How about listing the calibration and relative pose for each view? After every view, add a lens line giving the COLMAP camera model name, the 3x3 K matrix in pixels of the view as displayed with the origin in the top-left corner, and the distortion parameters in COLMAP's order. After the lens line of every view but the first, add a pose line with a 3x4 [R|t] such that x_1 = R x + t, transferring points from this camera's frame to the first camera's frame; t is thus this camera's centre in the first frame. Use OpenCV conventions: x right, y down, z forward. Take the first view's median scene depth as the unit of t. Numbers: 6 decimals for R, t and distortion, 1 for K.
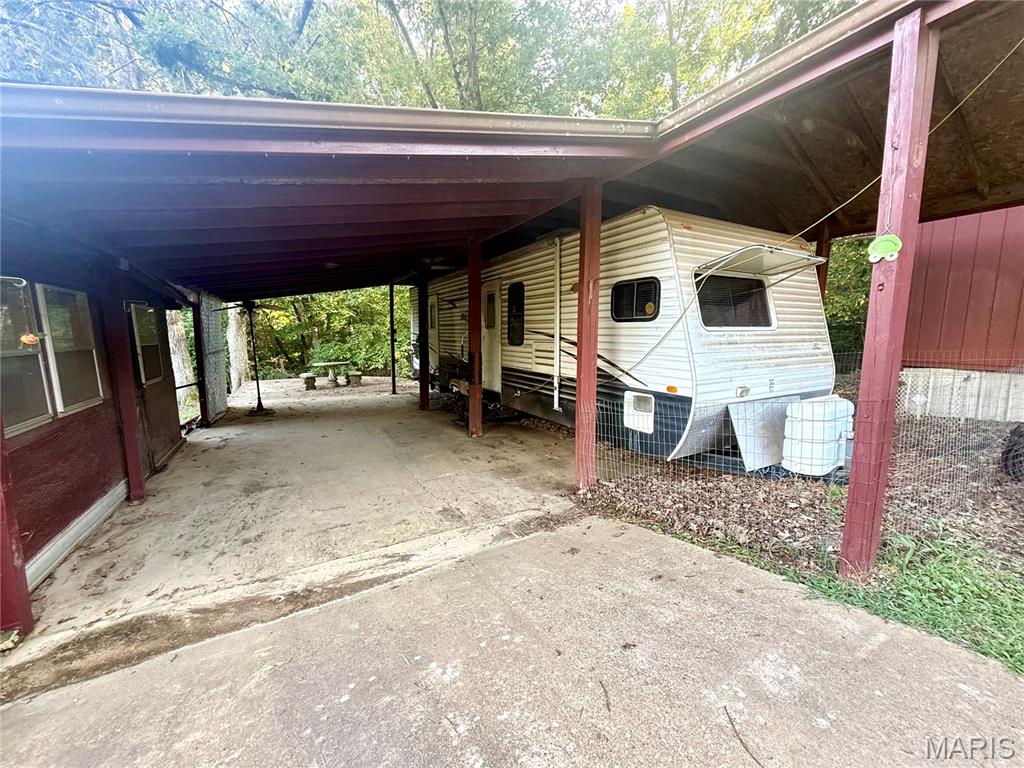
lens RADIAL K [[408.5, 0, 515.8], [0, 408.5, 383.6], [0, 0, 1]] dist [-0.000407, 0.000364]
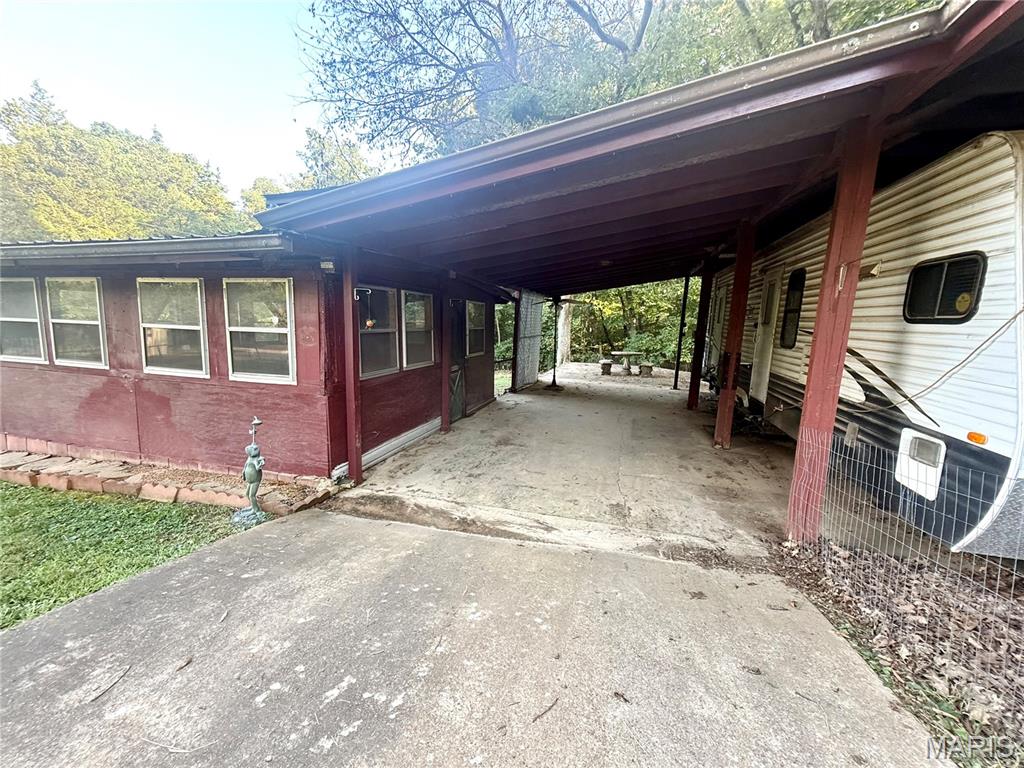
lens RADIAL K [[408.5, 0, 514.0], [0, 408.5, 382.4], [0, 0, 1]] dist [-0.000407, 0.000364]
pose [[0.711668, 0.130936, -0.690206, 0.289766], [-0.119026, 0.990747, 0.065223, -0.024119], [0.692359, 0.035736, 0.720668, 0.087435]]
